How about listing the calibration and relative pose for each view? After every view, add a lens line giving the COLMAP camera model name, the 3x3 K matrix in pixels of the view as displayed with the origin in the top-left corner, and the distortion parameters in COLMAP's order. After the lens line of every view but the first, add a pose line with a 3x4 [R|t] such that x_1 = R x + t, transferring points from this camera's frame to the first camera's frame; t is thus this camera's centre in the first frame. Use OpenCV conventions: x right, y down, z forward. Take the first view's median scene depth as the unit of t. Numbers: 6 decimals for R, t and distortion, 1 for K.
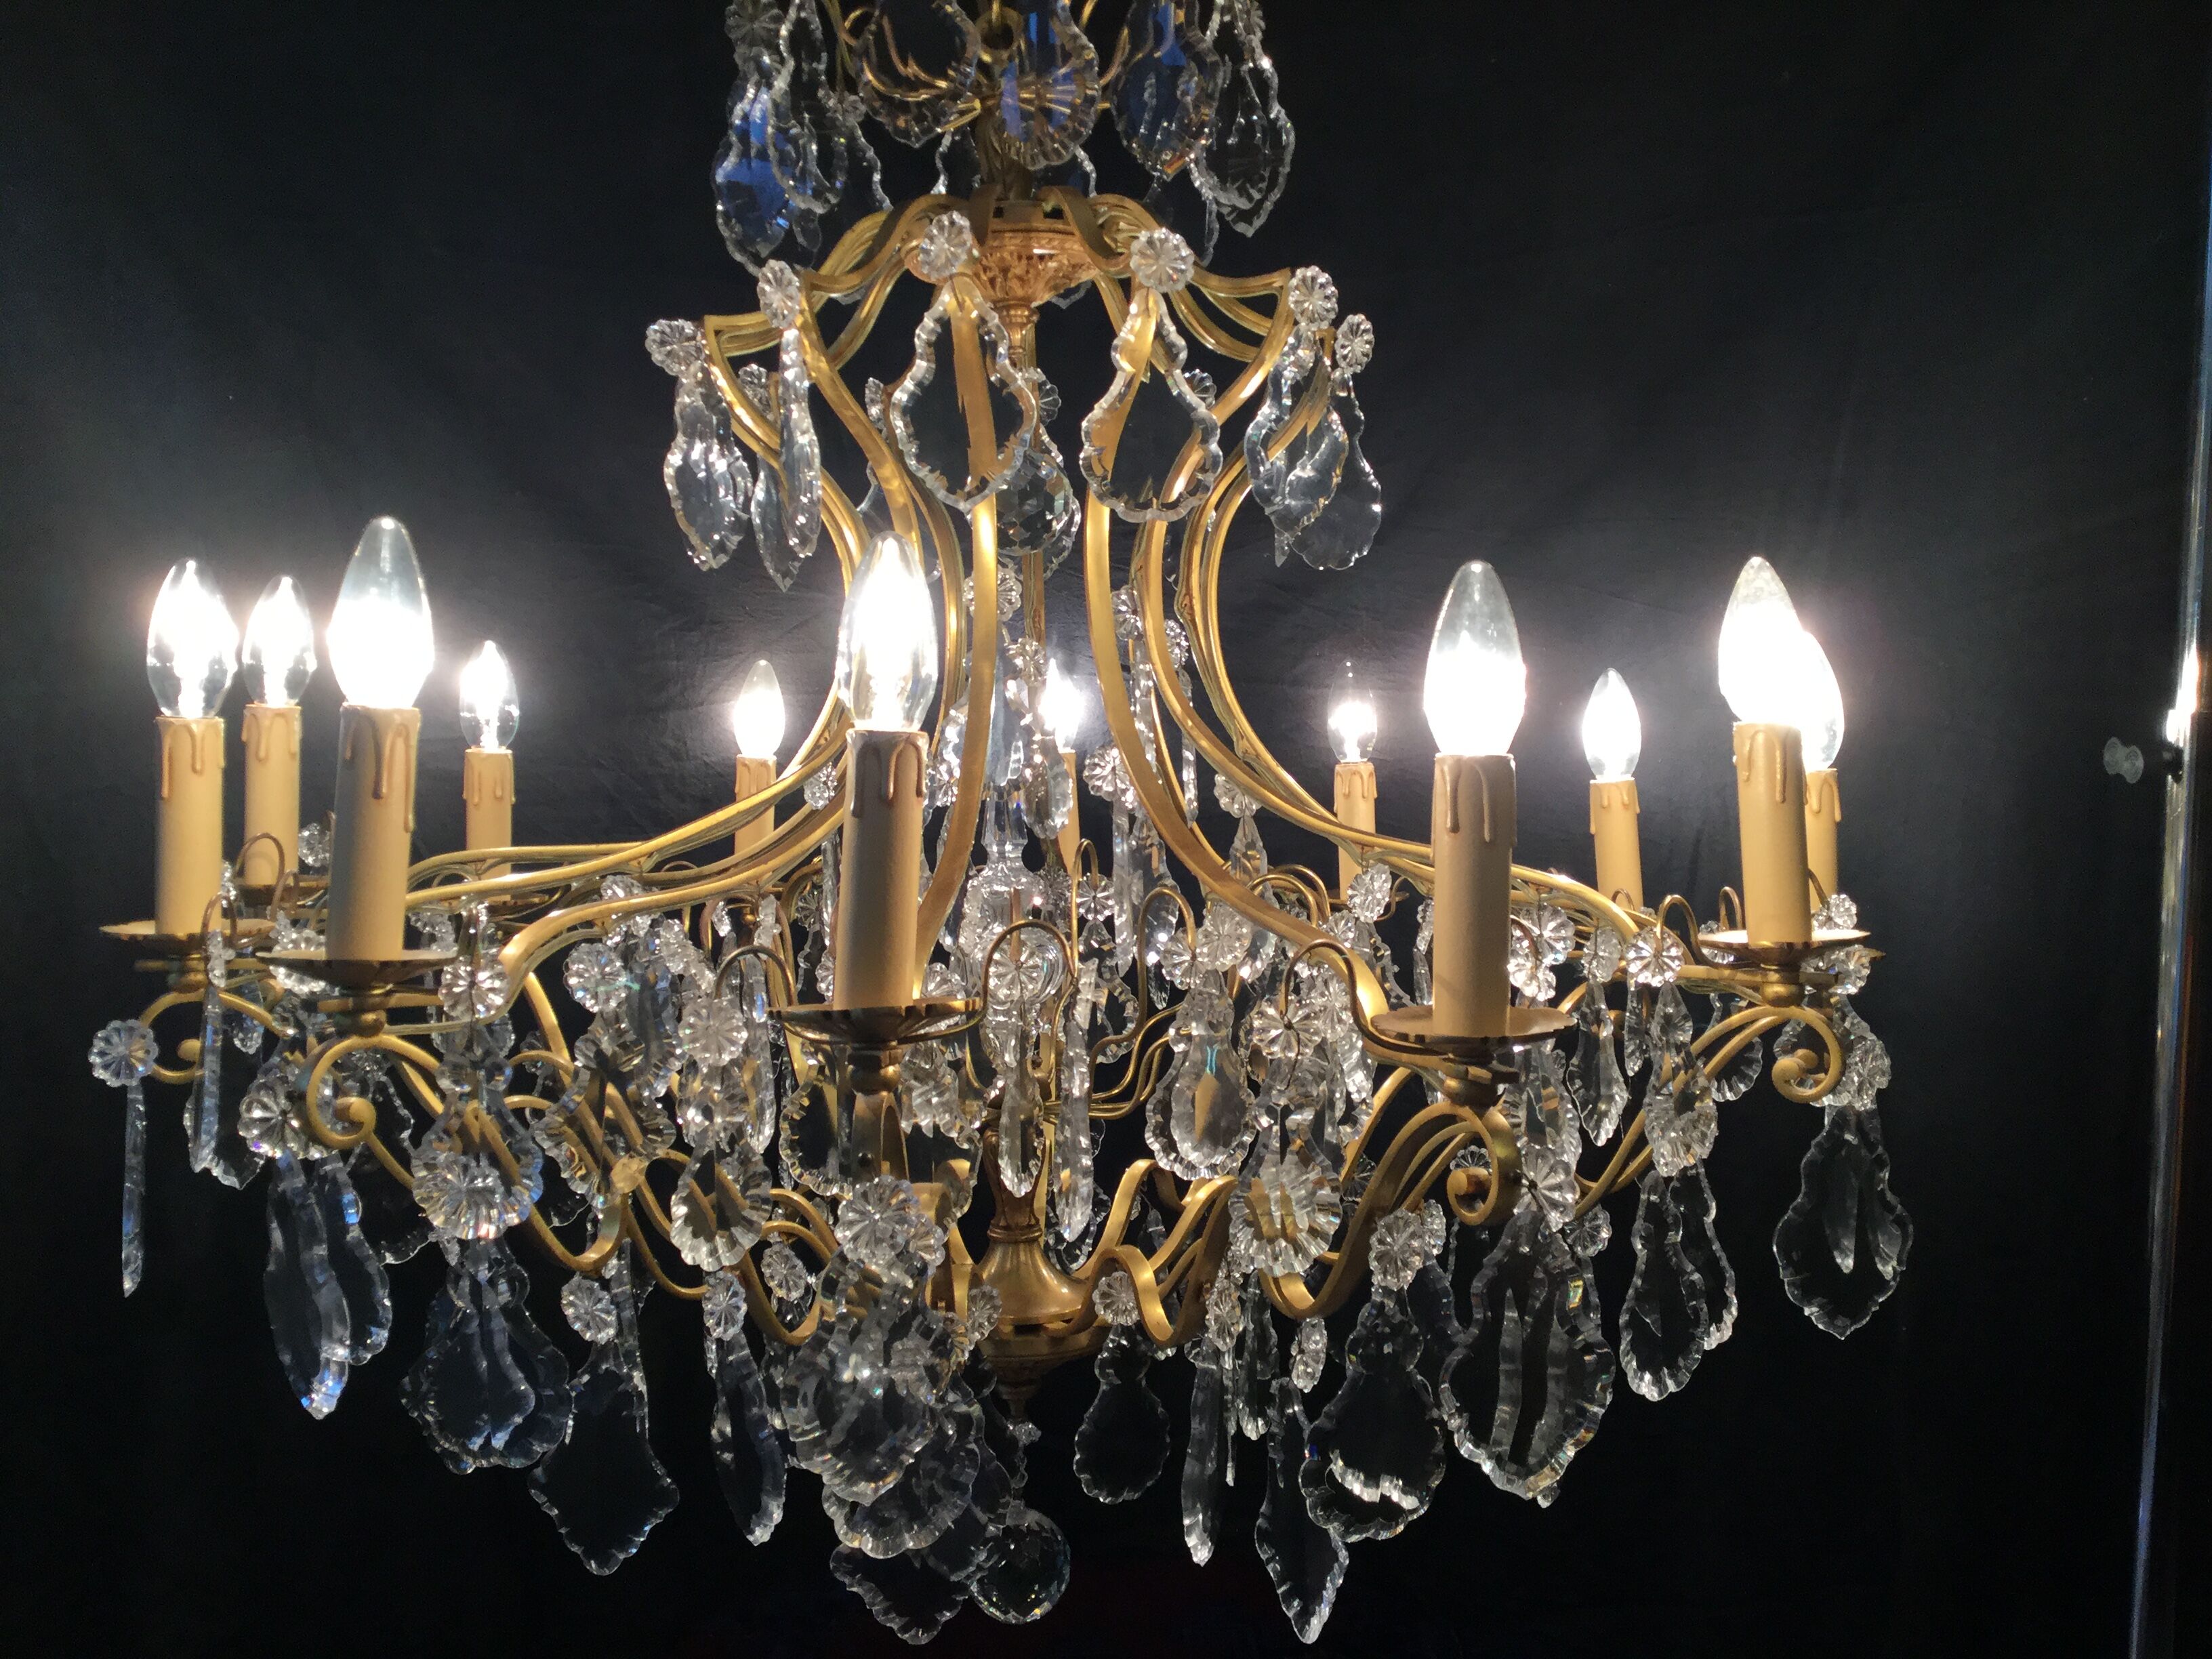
lens RADIAL K [[1946.2, 0, 1106.0], [0, 1946.2, 829.5], [0, 0, 1]] dist [0.118068, -0.206594]
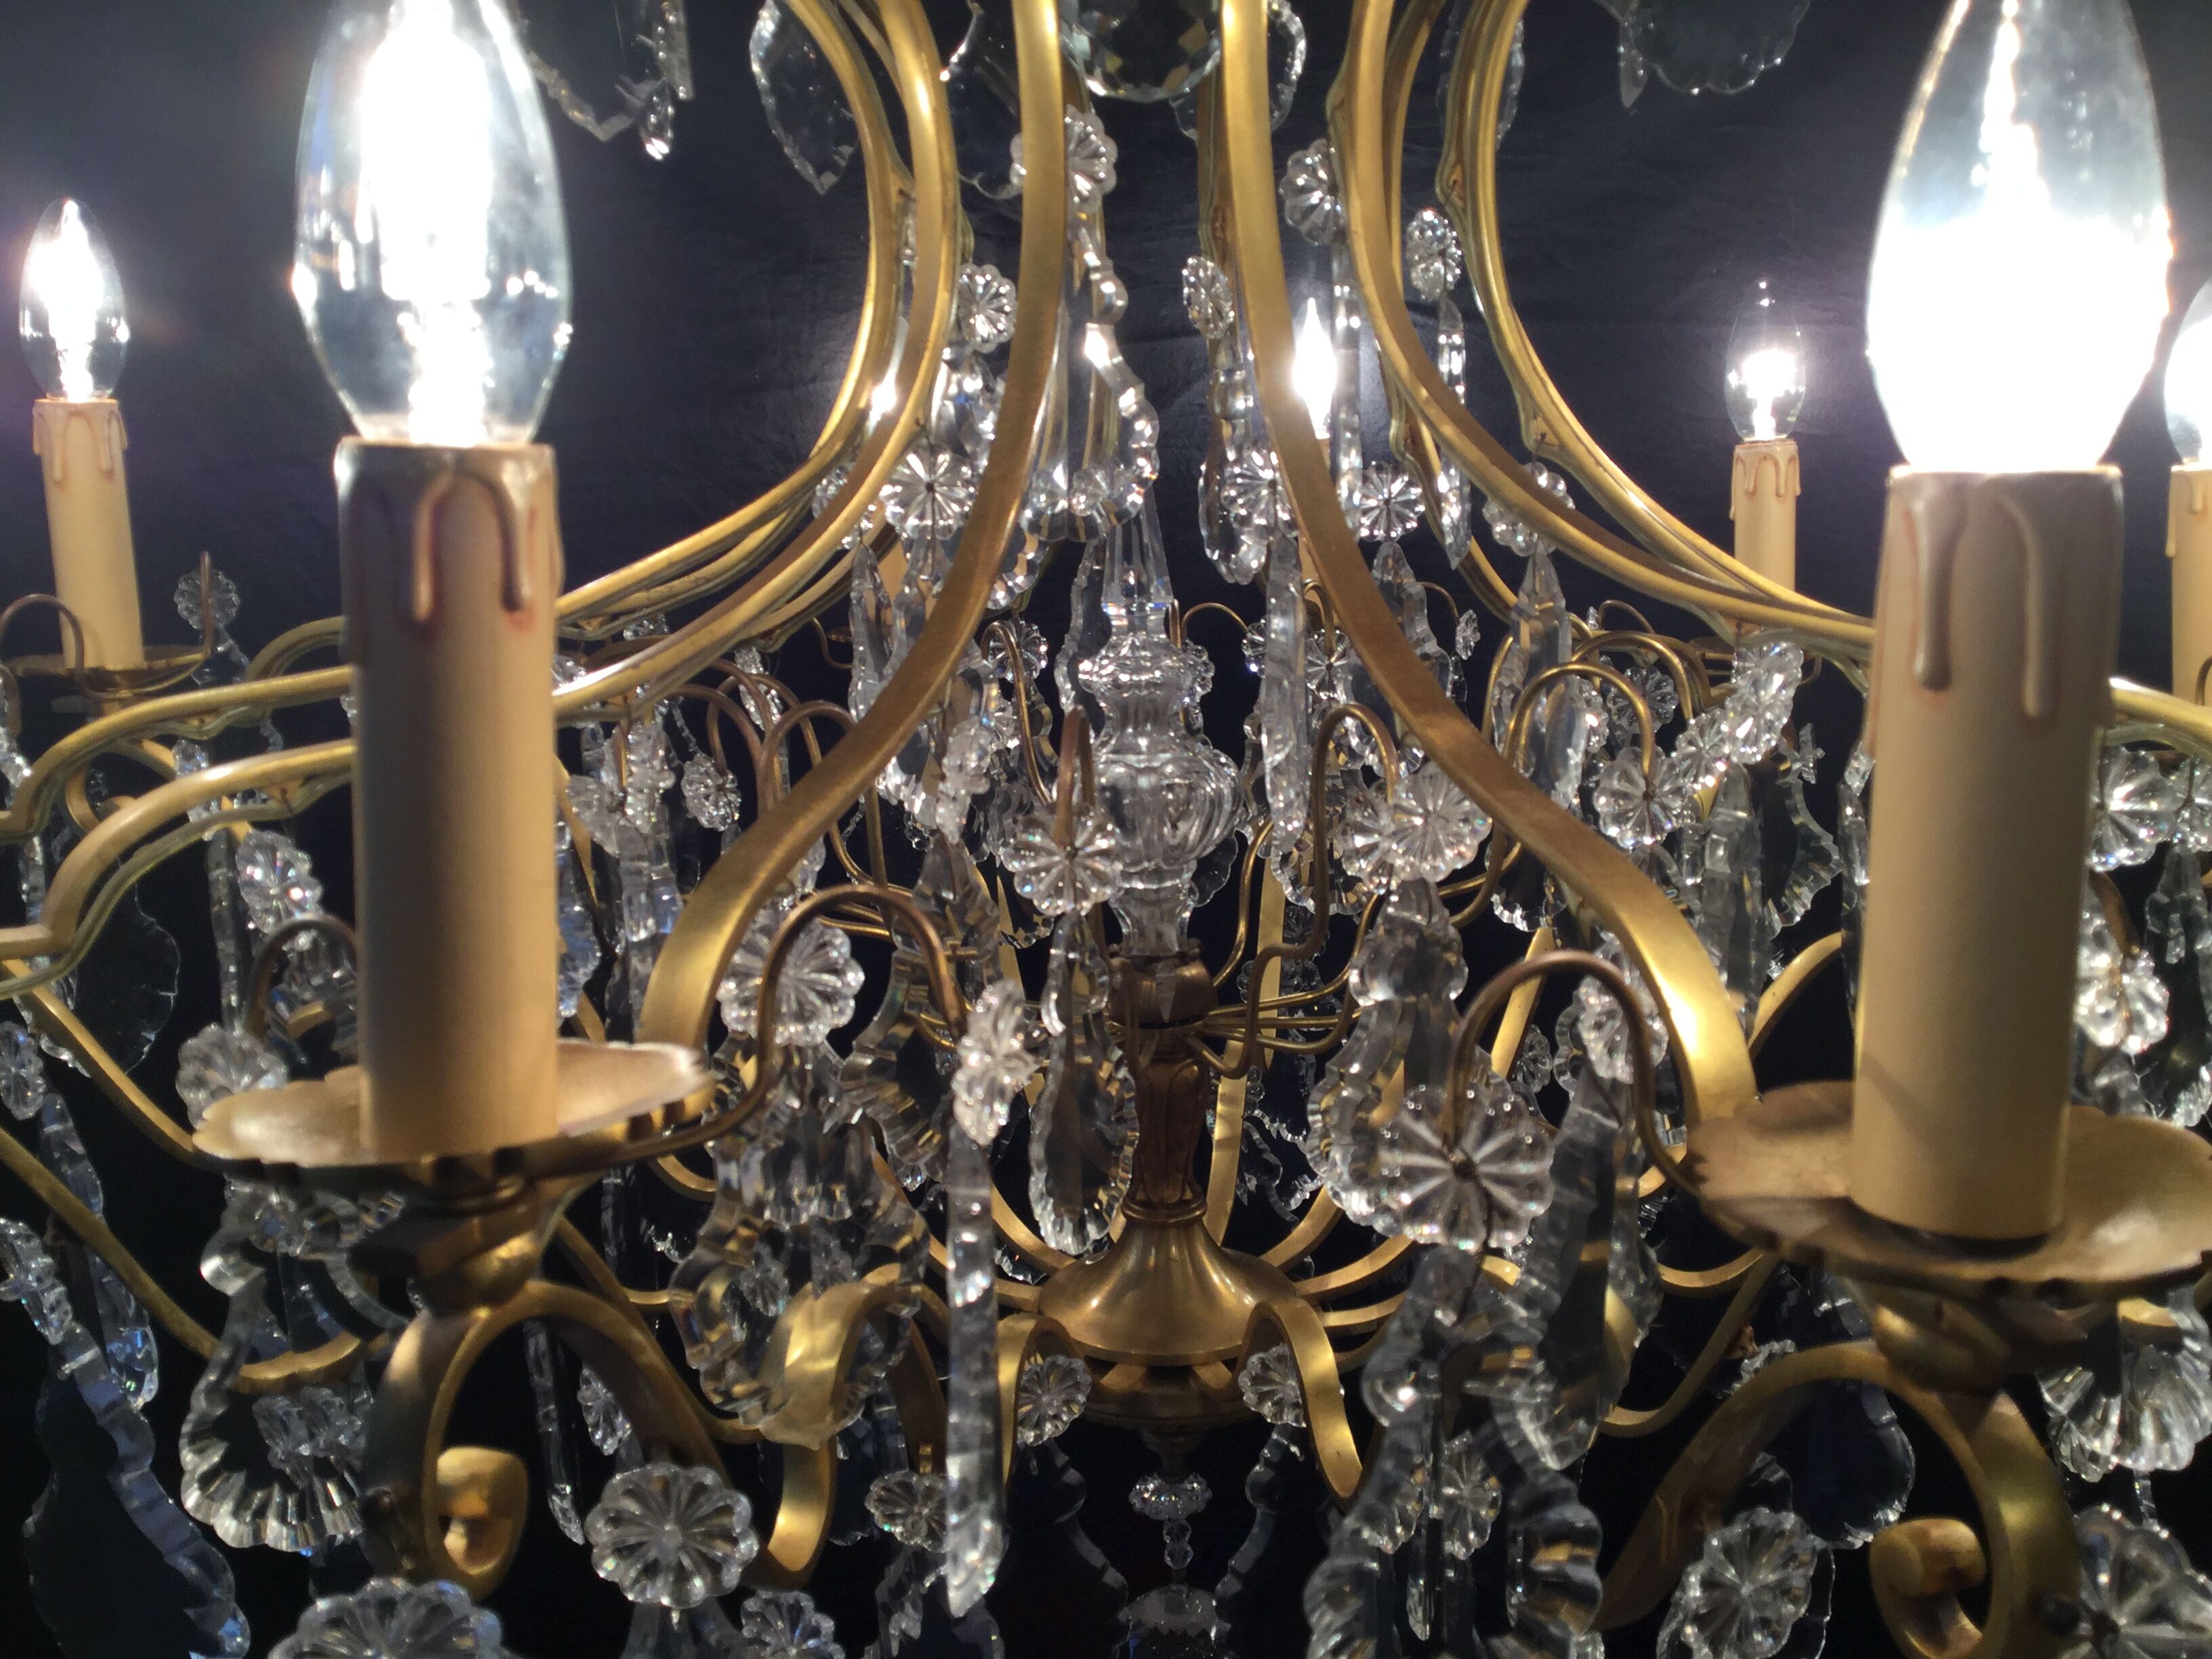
lens RADIAL K [[1946.2, 0, 1106.0], [0, 1946.2, 829.5], [0, 0, 1]] dist [0.118068, -0.206594]
pose [[0.978028, 0.019723, -0.207541, 0.068770], [0.014857, 0.986390, 0.163748, -0.023560], [0.207946, -0.163233, 0.964424, 0.402306]]
